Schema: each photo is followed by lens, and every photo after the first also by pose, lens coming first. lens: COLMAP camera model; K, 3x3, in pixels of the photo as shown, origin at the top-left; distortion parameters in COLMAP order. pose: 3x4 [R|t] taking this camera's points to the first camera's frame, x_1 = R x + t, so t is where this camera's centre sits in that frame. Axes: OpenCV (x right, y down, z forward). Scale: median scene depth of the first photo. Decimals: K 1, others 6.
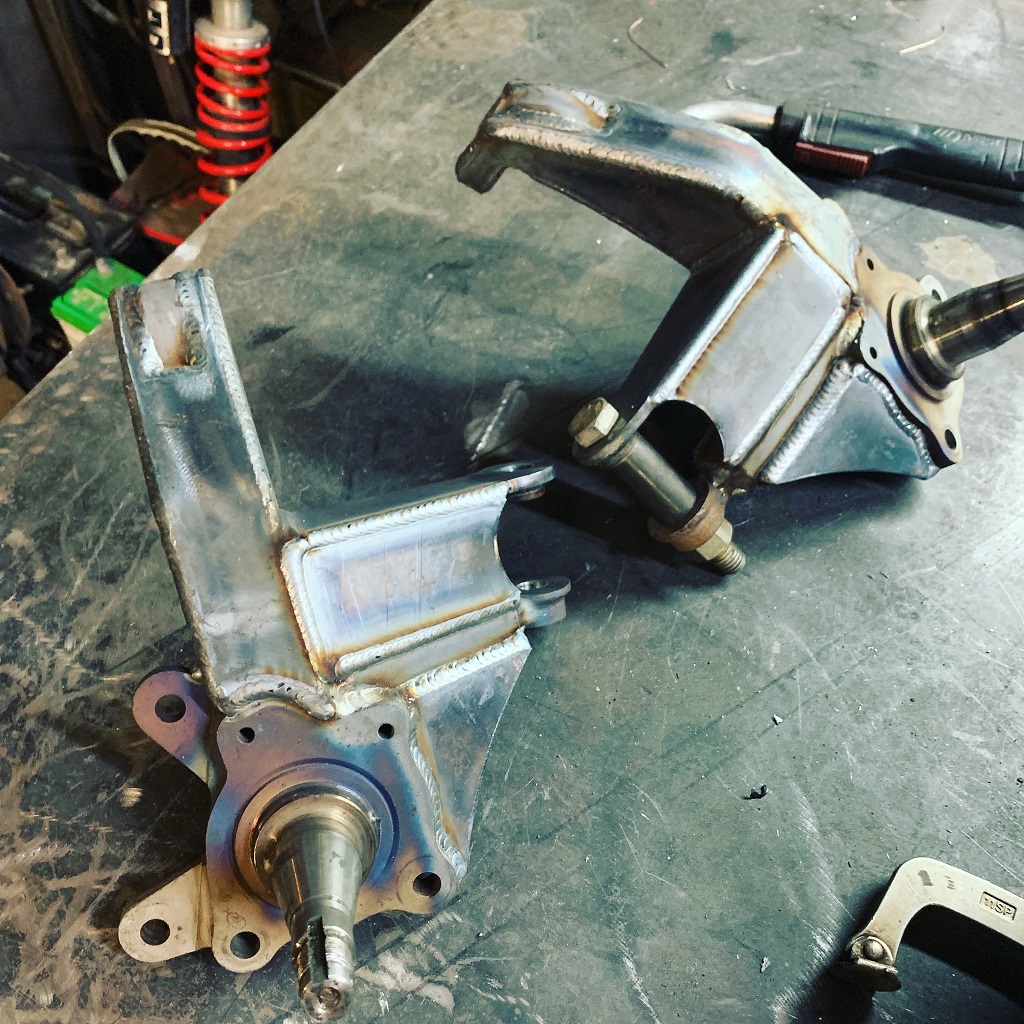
lens RADIAL K [[1088.6, 0, 512.4], [0, 1088.6, 577.3], [0, 0, 1]] dist [0.047433, -0.044968]
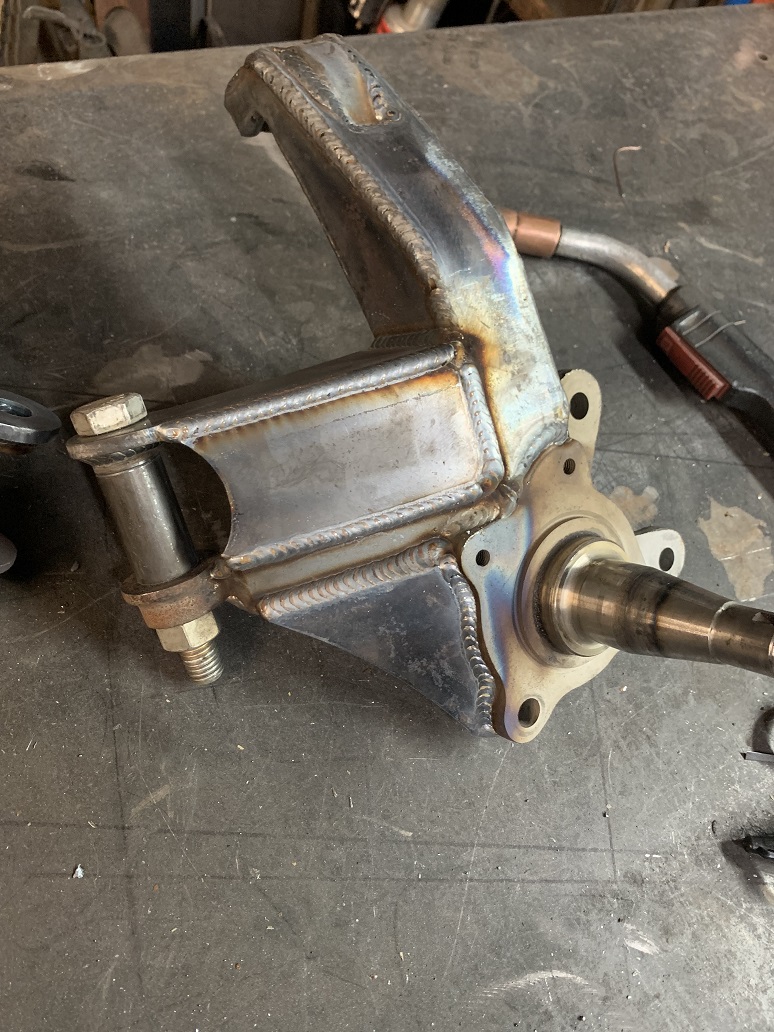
lens RADIAL K [[824.0, 0, 387.0], [0, 824.0, 516.0], [0, 0, 1]] dist [0.021625, -0.041907]
pose [[0.800013, 0.582094, -0.145418, 0.334246], [-0.586142, 0.810014, 0.017758, -0.195116], [0.128127, 0.071028, 0.989211, 0.416850]]
